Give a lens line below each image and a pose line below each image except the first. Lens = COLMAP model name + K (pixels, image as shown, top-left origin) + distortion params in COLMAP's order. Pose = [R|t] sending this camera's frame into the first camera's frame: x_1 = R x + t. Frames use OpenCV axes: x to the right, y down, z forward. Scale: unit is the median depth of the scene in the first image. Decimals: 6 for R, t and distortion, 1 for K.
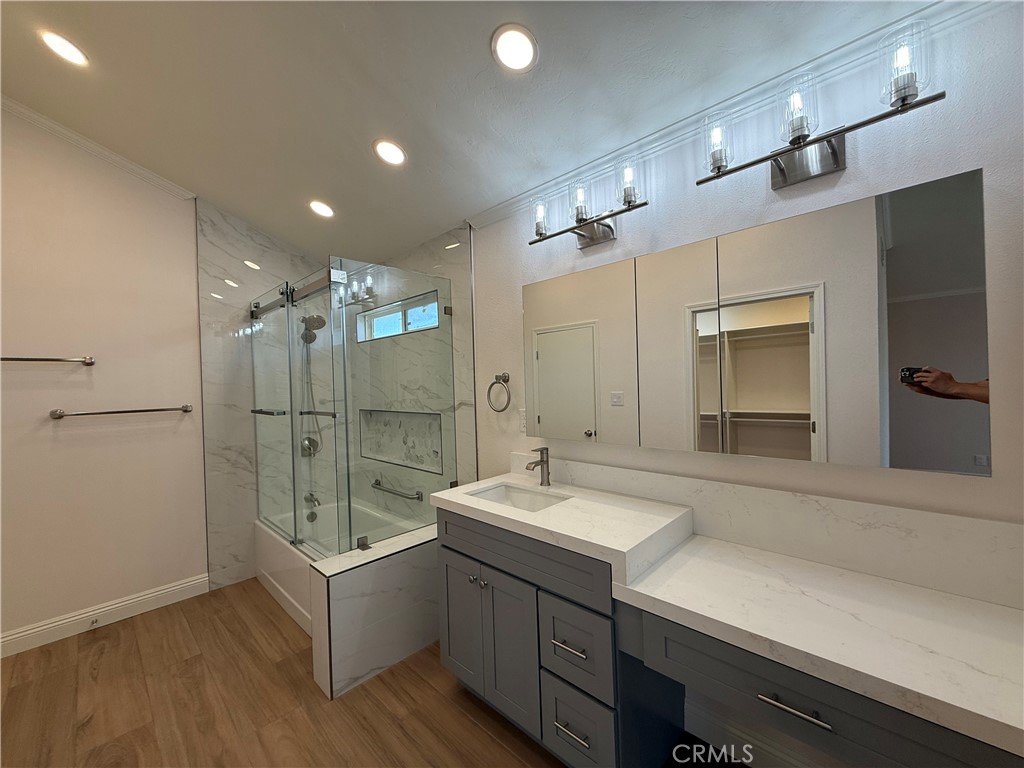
lens RADIAL K [[405.9, 0, 516.8], [0, 405.9, 385.3], [0, 0, 1]] dist [0.000000, 0.000141]
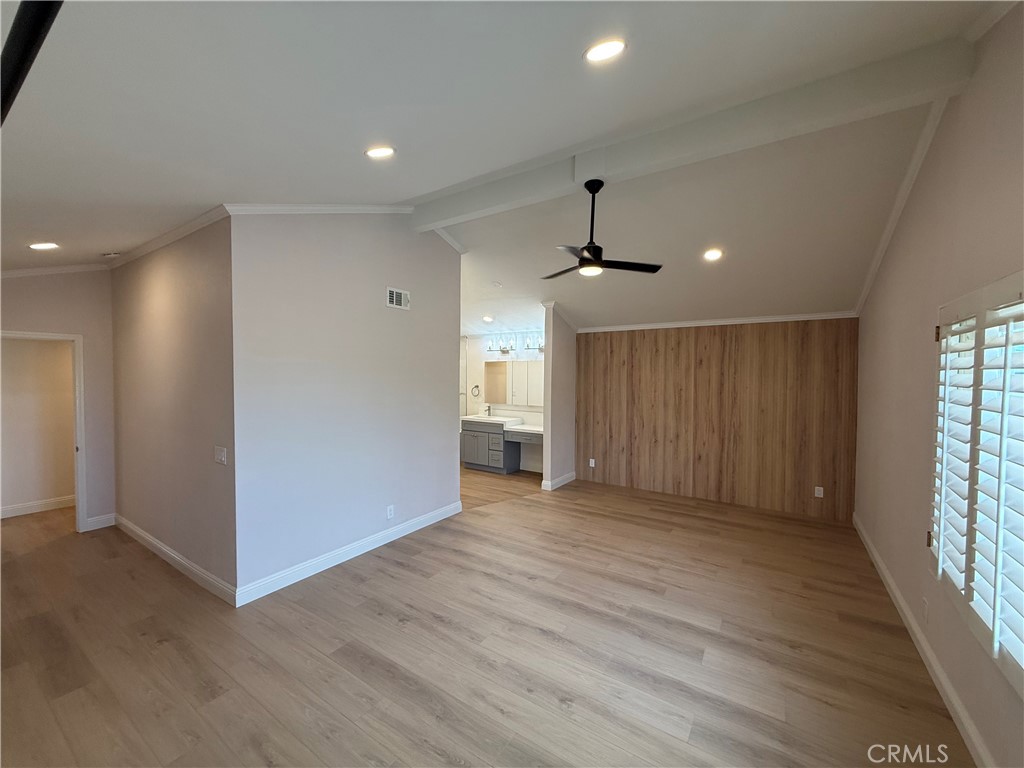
lens RADIAL K [[405.9, 0, 512.2], [0, 405.9, 385.3], [0, 0, 1]] dist [0.000000, 0.000141]
pose [[0.983119, 0.029868, 0.180510, -0.270107], [-0.033625, 0.999276, 0.017785, -0.073624], [-0.179848, -0.023555, 0.983412, -1.808112]]
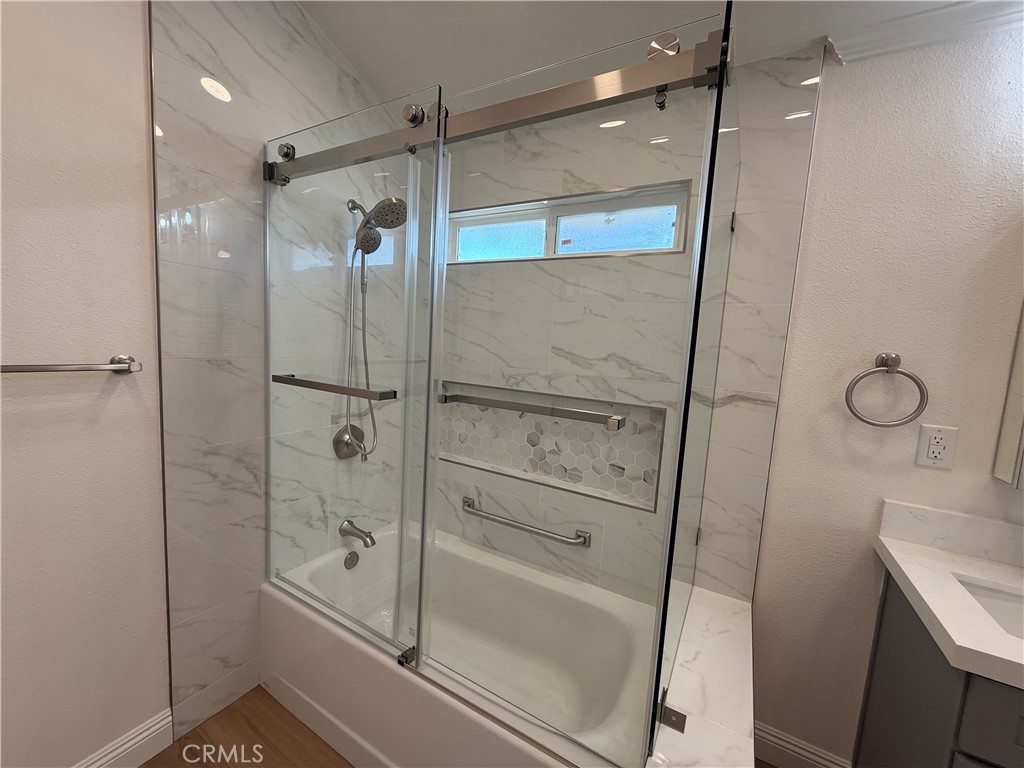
lens RADIAL K [[405.9, 0, 509.7], [0, 405.9, 383.5], [0, 0, 1]] dist [0.000000, 0.000141]
pose [[0.968995, 0.063263, 0.238842, -0.479504], [-0.086969, 0.992133, 0.090049, 0.002755], [-0.231267, -0.108029, 0.966874, 0.454044]]
